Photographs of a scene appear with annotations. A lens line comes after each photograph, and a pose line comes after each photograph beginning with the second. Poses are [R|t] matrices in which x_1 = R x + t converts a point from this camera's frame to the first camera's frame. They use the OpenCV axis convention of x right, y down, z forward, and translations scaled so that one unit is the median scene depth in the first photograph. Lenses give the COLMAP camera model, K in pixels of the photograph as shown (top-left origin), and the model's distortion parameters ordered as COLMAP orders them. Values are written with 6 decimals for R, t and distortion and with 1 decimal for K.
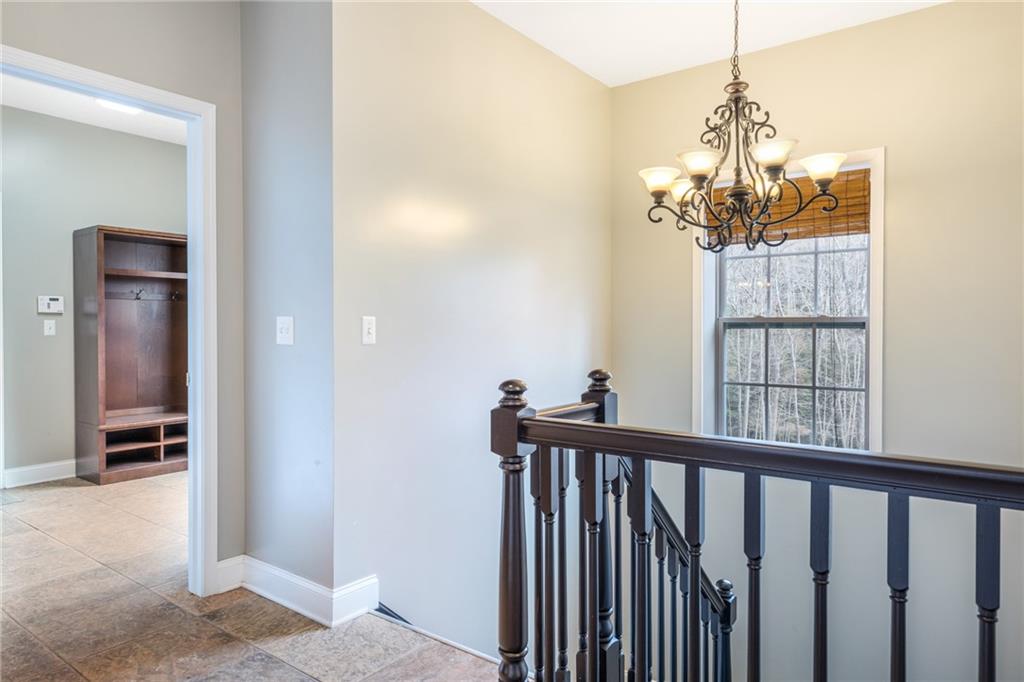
lens RADIAL K [[647.5, 0, 501.4], [0, 647.5, 337.1], [0, 0, 1]] dist [0.009466, -0.001193]
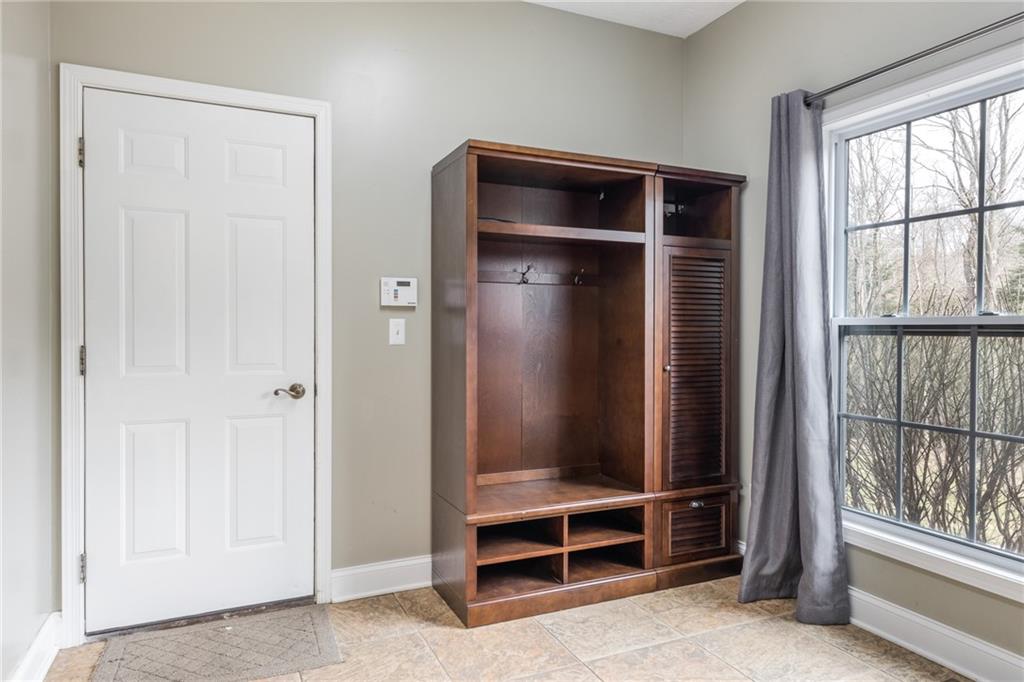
lens RADIAL K [[647.5, 0, 511.9], [0, 647.5, 340.0], [0, 0, 1]] dist [0.009466, -0.001193]
pose [[0.885762, 0.009622, -0.464040, -0.327993], [-0.009646, 0.999951, 0.002321, -0.009162], [0.464039, 0.002420, 0.885811, 0.525672]]
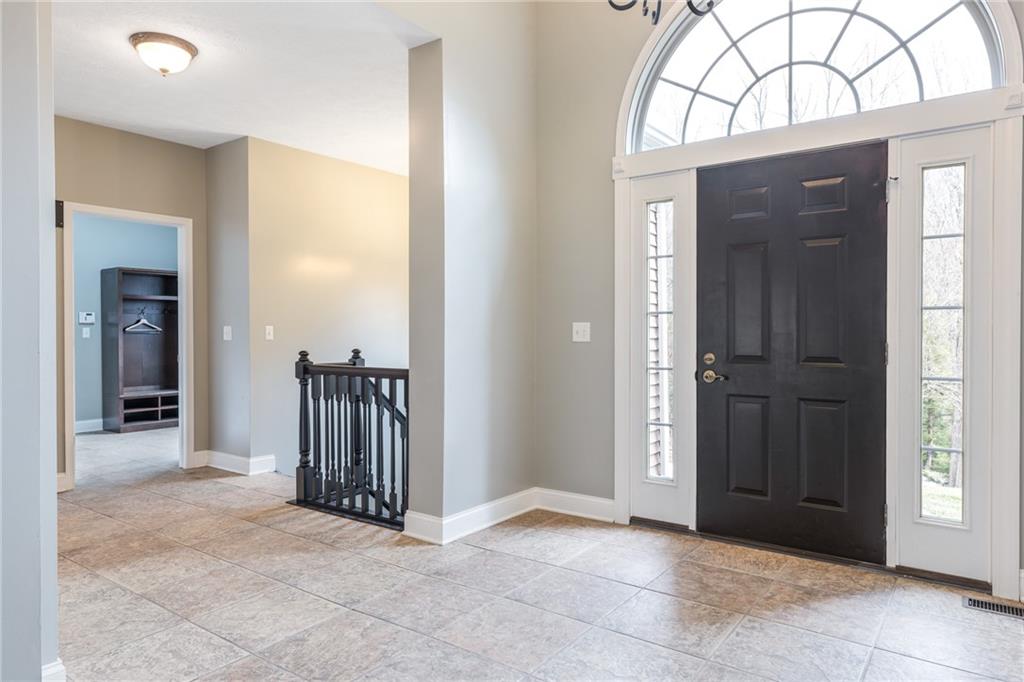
lens RADIAL K [[647.5, 0, 507.8], [0, 647.5, 342.8], [0, 0, 1]] dist [0.009466, -0.001193]
pose [[0.999683, -0.002595, 0.025025, 0.264269], [0.002604, 0.999997, -0.000320, 0.012537], [-0.025024, 0.000385, 0.999687, -0.562663]]
